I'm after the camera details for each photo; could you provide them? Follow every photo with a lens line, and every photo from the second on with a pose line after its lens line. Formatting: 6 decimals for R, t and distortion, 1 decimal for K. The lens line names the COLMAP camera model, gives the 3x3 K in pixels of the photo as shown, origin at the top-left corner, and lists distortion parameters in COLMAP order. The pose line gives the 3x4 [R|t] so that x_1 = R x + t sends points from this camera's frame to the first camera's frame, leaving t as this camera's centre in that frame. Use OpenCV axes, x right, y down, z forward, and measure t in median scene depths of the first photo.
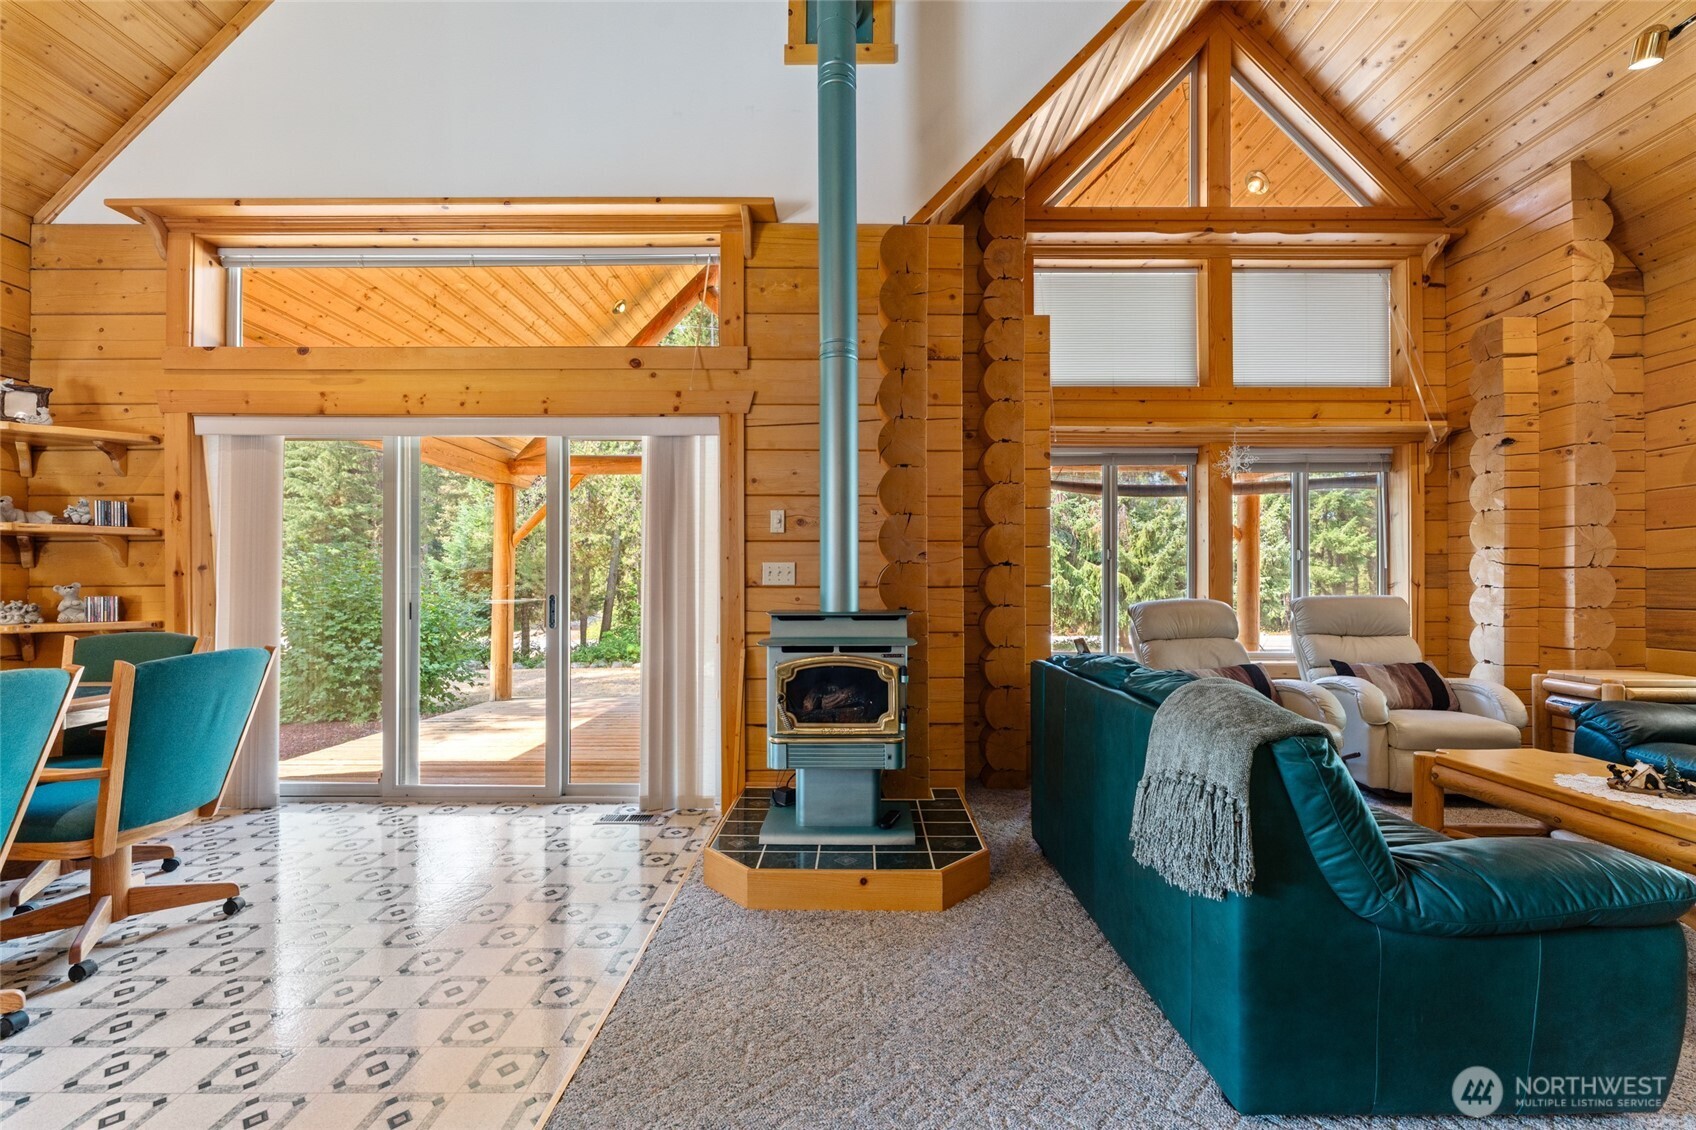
lens RADIAL K [[683.0, 0, 851.4], [0, 683.0, 579.5], [0, 0, 1]] dist [0.001150, -0.000007]
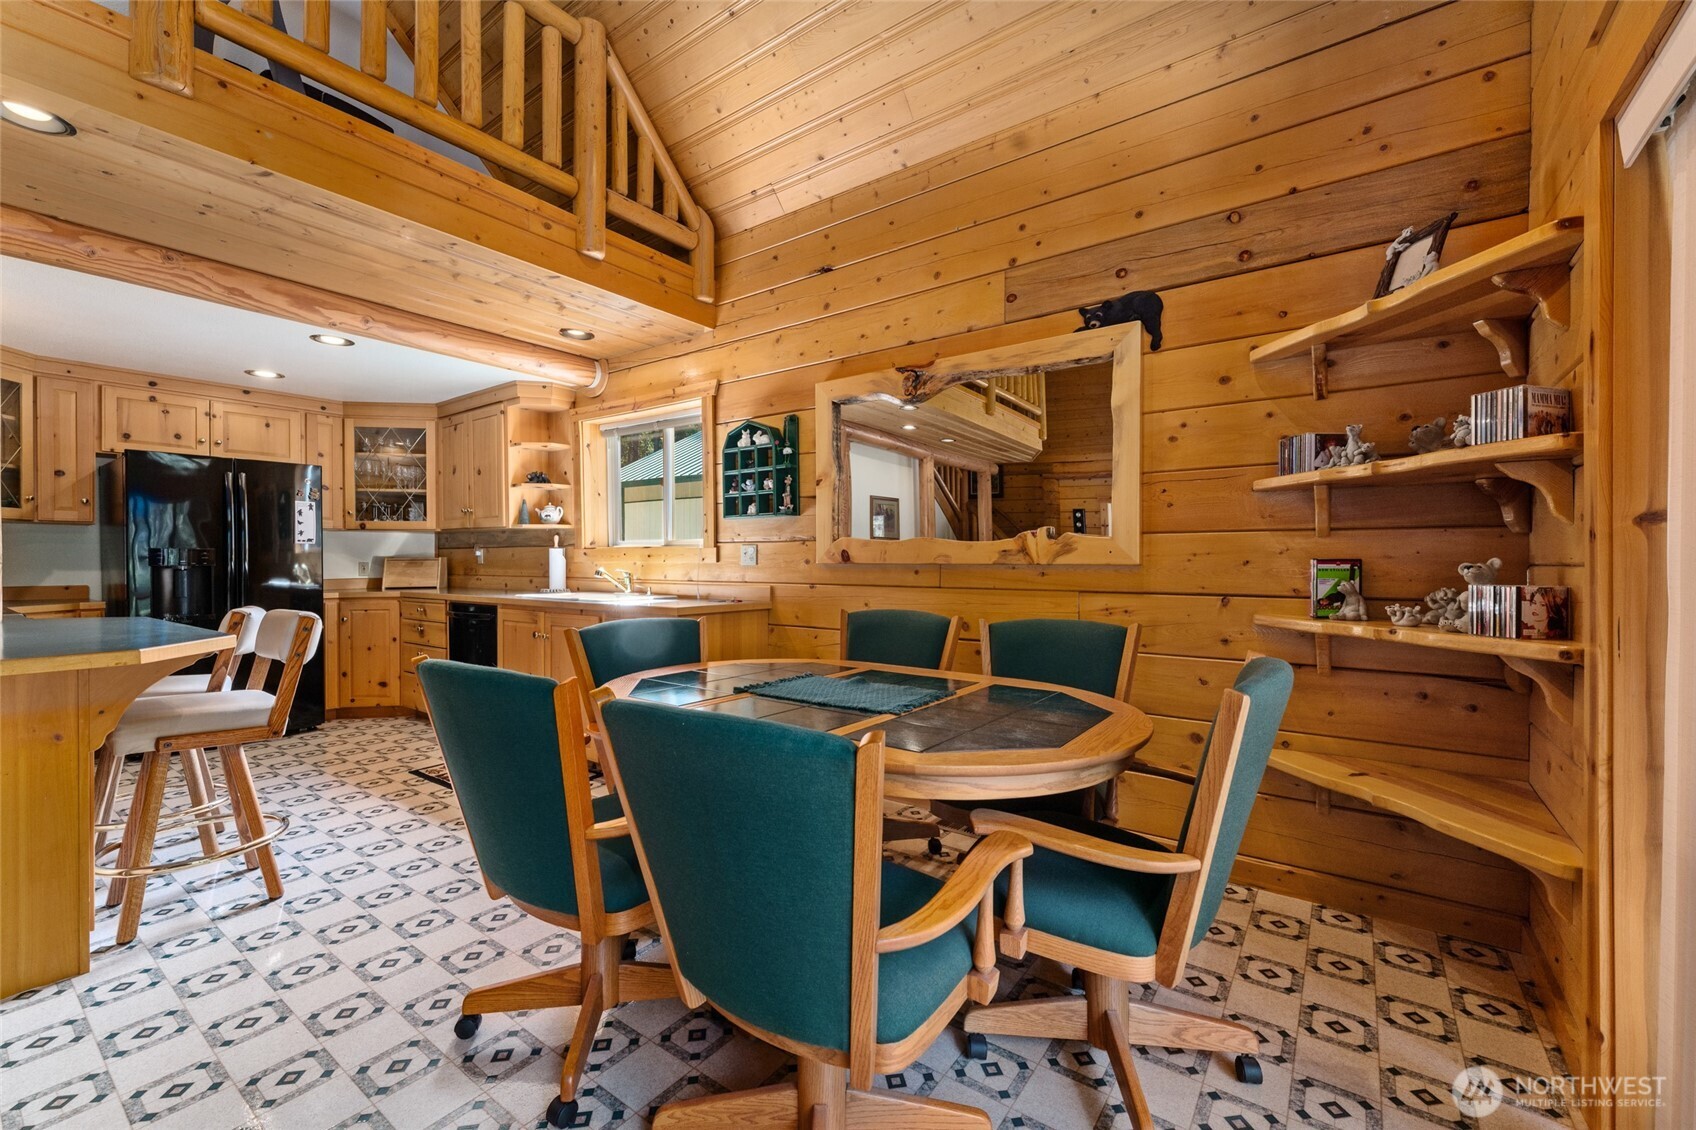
lens RADIAL K [[677.0, 0, 847.5], [0, 677.0, 559.3], [0, 0, 1]] dist [0.002750, 0.000204]
pose [[-0.579920, 0.001680, -0.814671, -0.342227], [0.005968, 0.999980, -0.002187, 0.001782], [0.814651, -0.006130, -0.579919, 0.728355]]
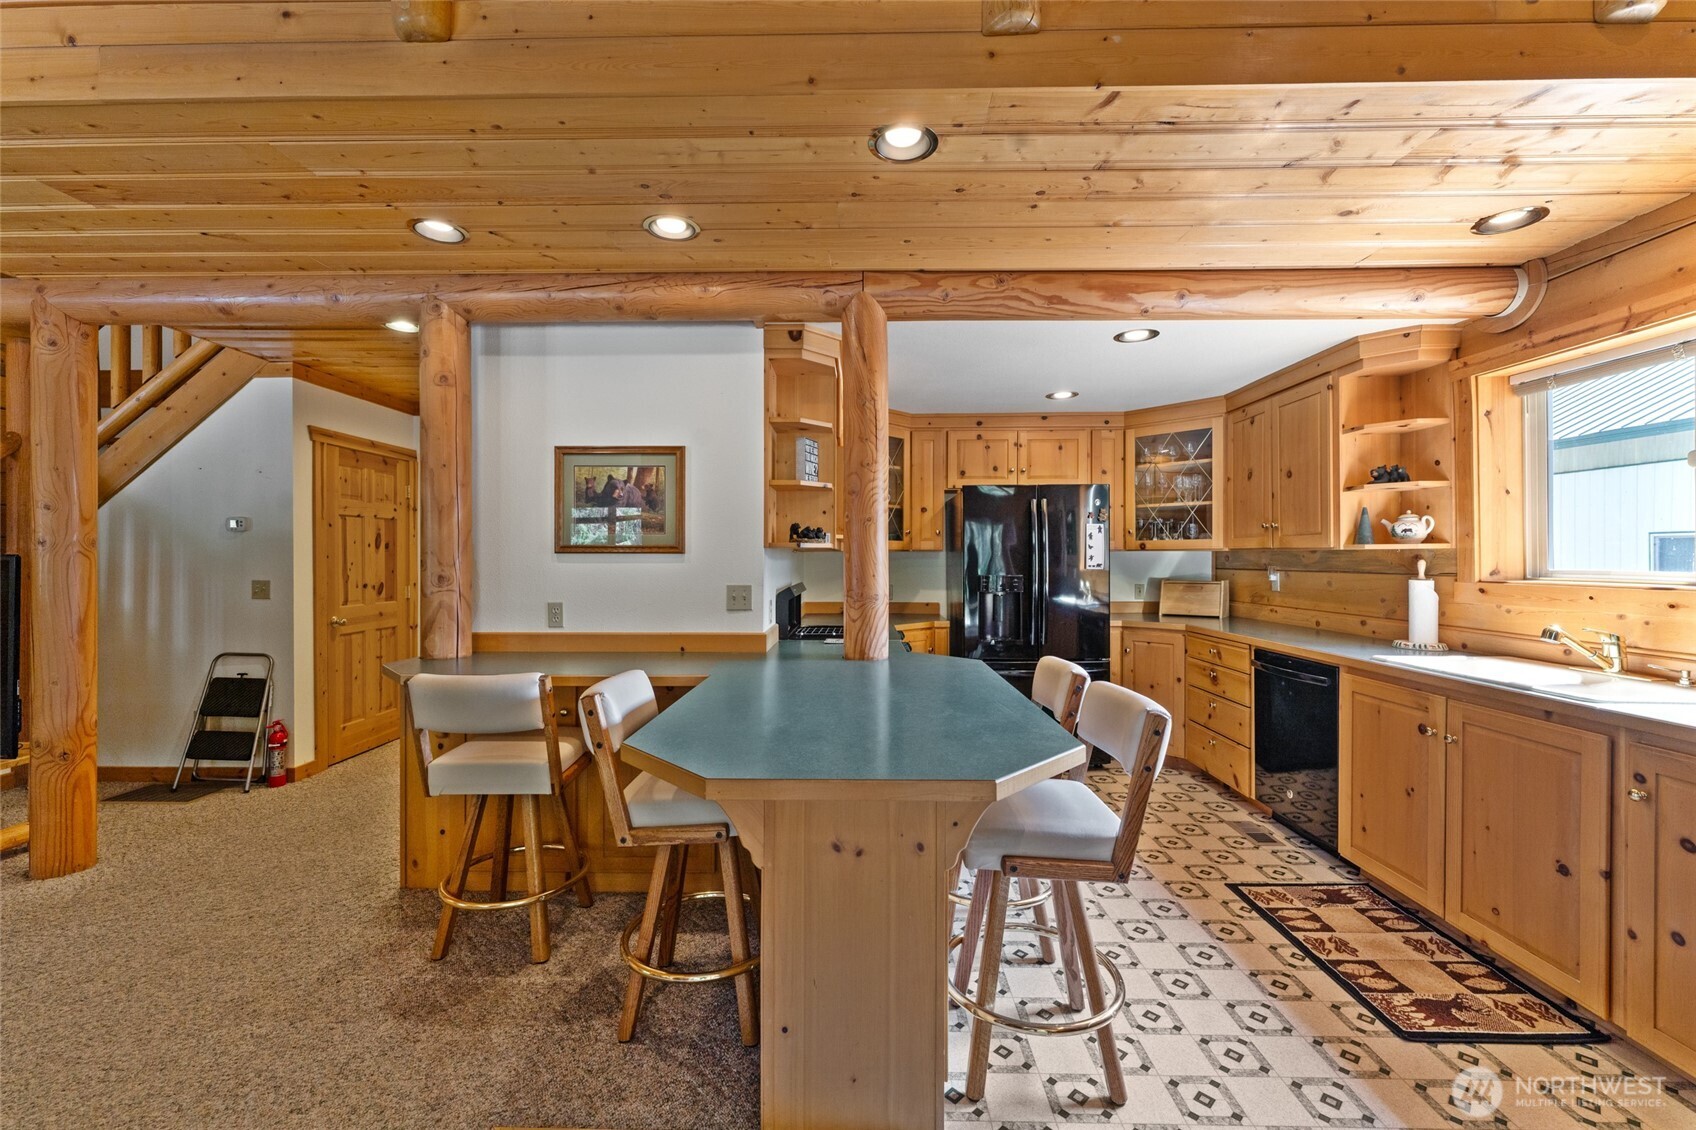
lens RADIAL K [[694.2, 0, 848.0], [0, 694.2, 565.0], [0, 0, 1]] dist [0.000658, 0.000037]
pose [[-0.999871, -0.001917, 0.015951, -0.369971], [-0.001844, 0.999988, 0.004563, -0.041135], [-0.015959, 0.004533, -0.999862, 0.437976]]
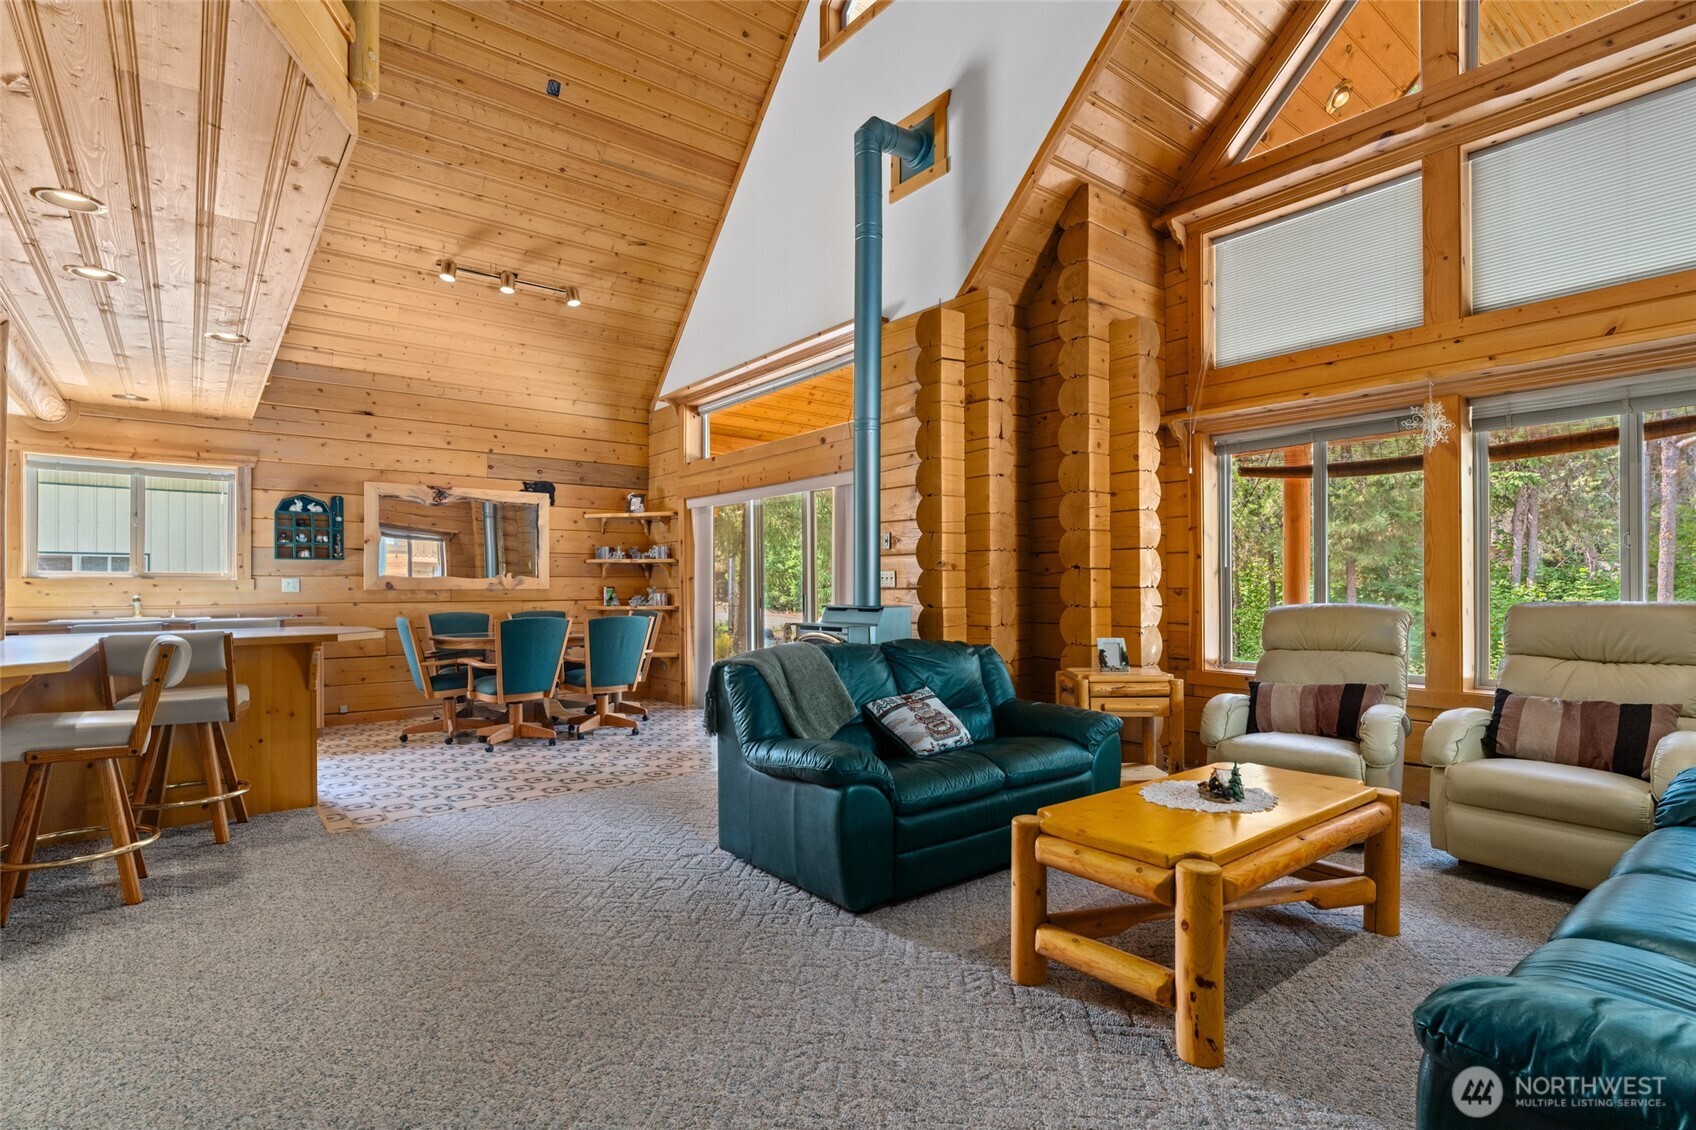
lens RADIAL K [[820.6, 0, 852.4], [0, 820.6, 583.7], [0, 0, 1]] dist [-0.001516, -0.000403]
pose [[0.634120, -0.004976, -0.773219, 0.931882], [0.008719, 0.999962, 0.000715, -0.000767], [0.773186, -0.007195, 0.634139, -0.083452]]
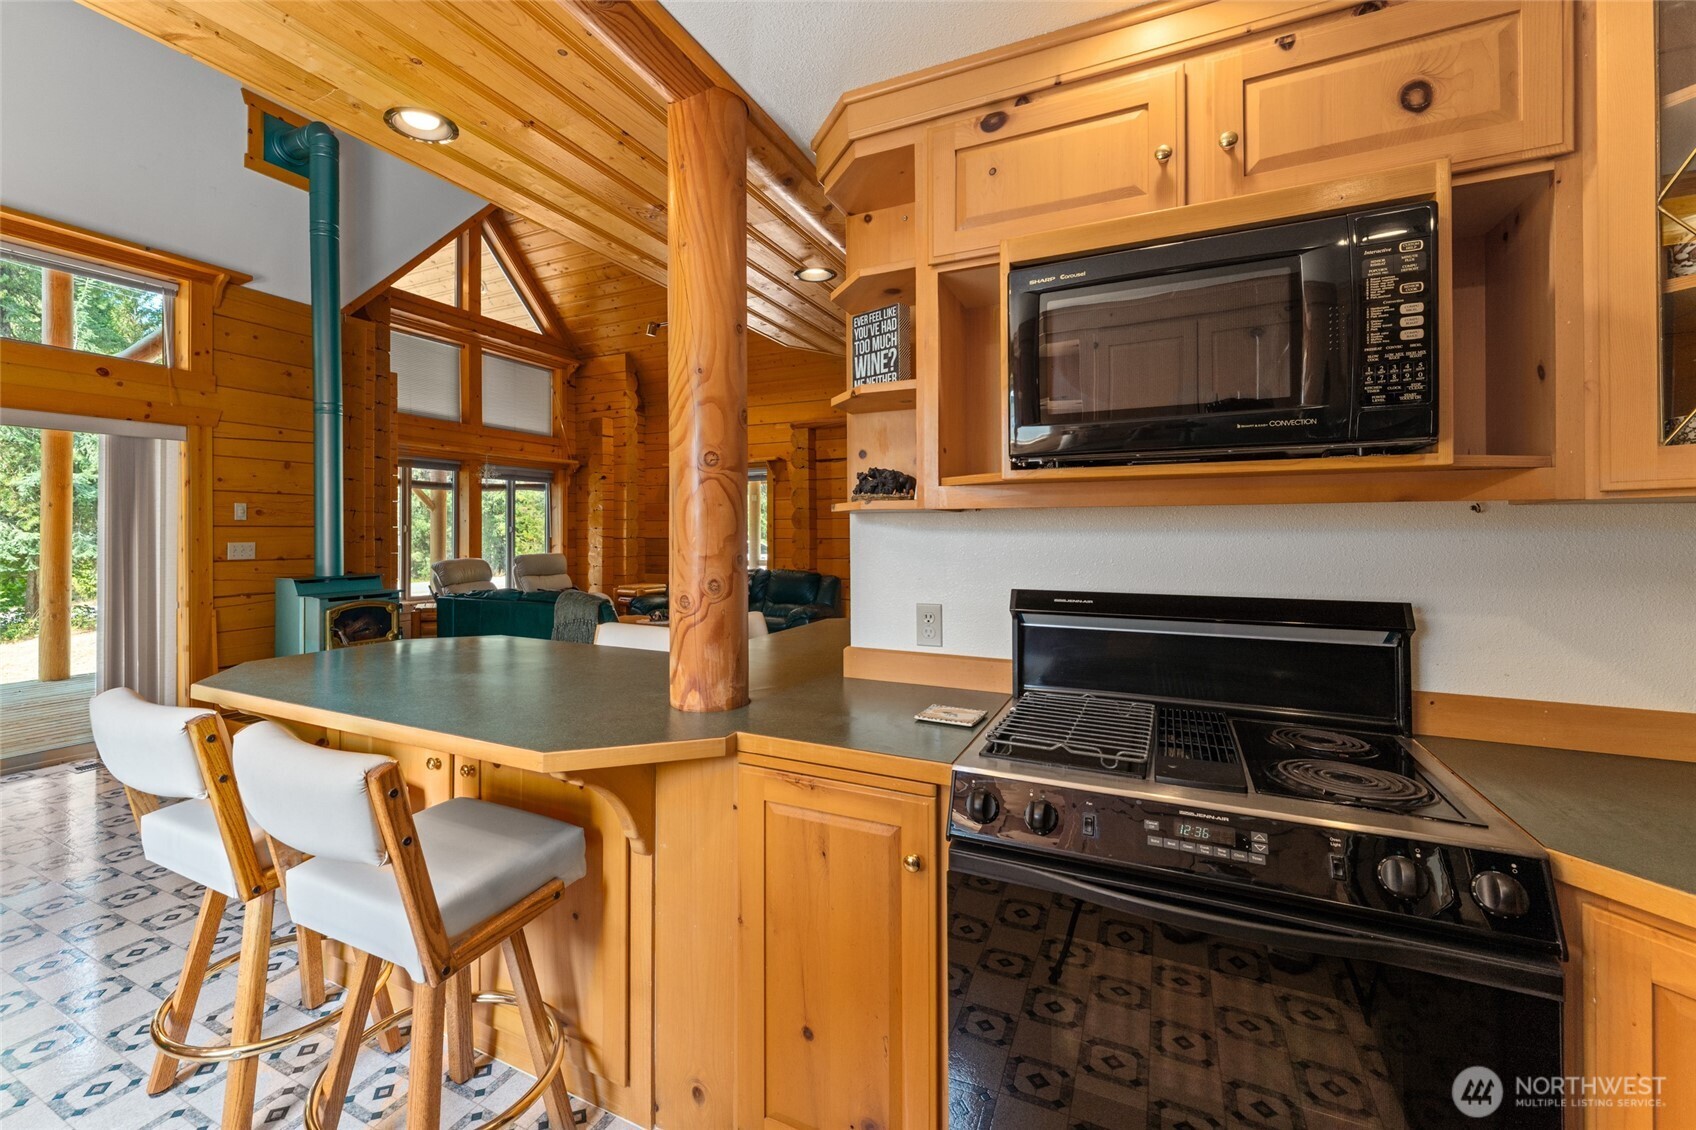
lens RADIAL K [[715.5, 0, 789.1], [0, 715.5, 529.3], [0, 0, 1]] dist [0.000601, 0.000065]
pose [[0.450783, 0.002024, 0.892631, -0.722400], [-0.003996, 0.999992, -0.000249, -0.045159], [-0.892624, -0.003455, 0.450788, -0.481699]]
